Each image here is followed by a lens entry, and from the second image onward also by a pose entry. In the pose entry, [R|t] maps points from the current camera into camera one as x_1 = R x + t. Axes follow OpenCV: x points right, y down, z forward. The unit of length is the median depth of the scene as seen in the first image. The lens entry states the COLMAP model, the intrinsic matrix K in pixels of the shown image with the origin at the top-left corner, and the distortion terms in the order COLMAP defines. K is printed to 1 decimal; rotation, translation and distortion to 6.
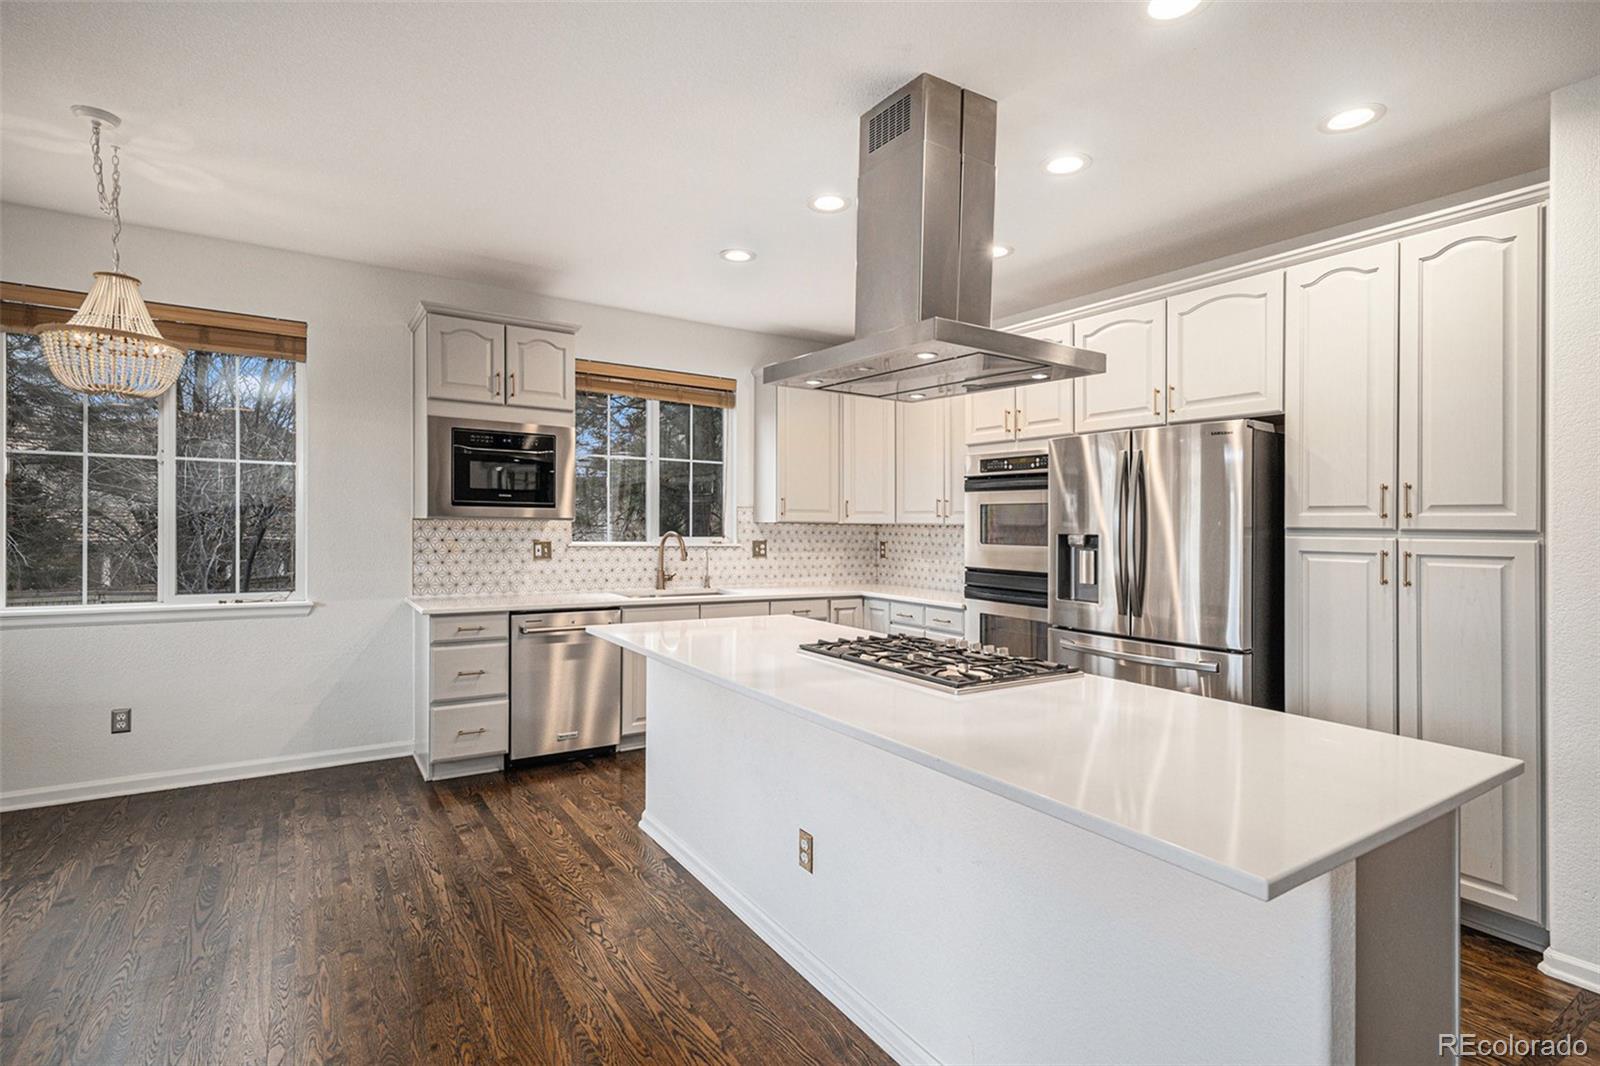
lens RADIAL K [[764.3, 0, 789.6], [0, 764.3, 521.8], [0, 0, 1]] dist [0.060162, -0.000061]
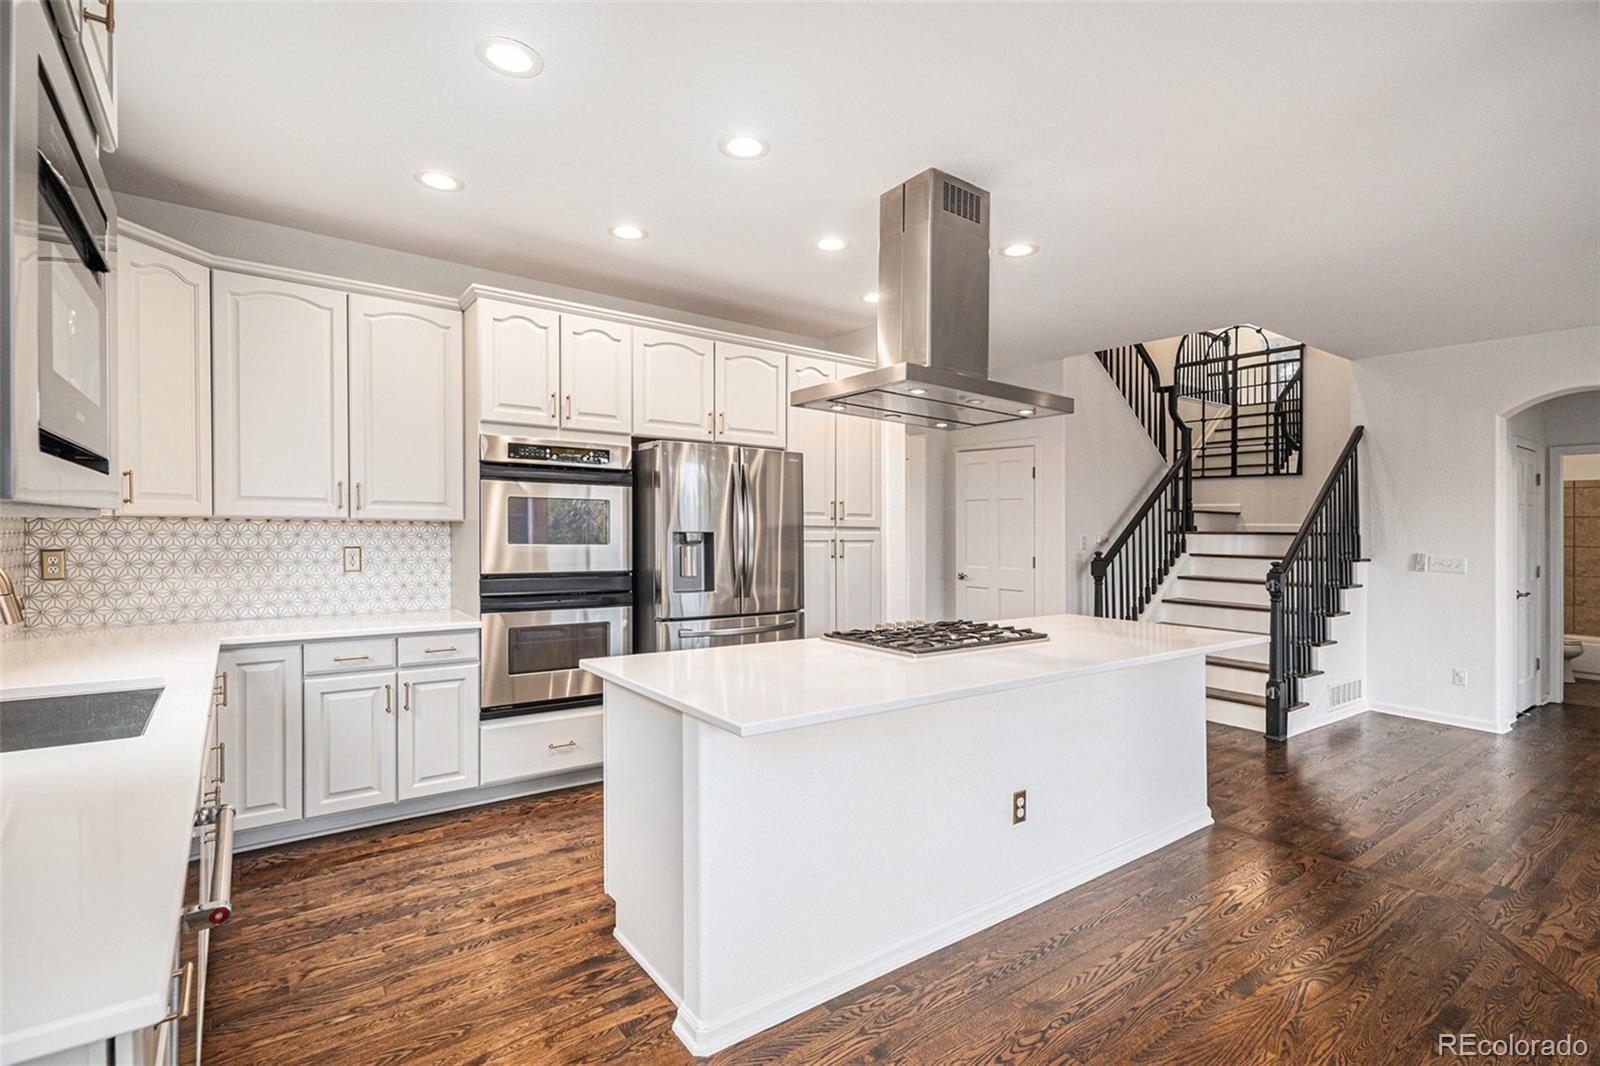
lens RADIAL K [[750.8, 0, 793.9], [0, 750.8, 500.9], [0, 0, 1]] dist [-0.002388, -0.000249]
pose [[-0.059110, 0.025927, 0.997915, -0.602354], [-0.015733, 0.999514, -0.026900, -0.001055], [-0.998127, -0.017291, -0.058673, 0.773039]]
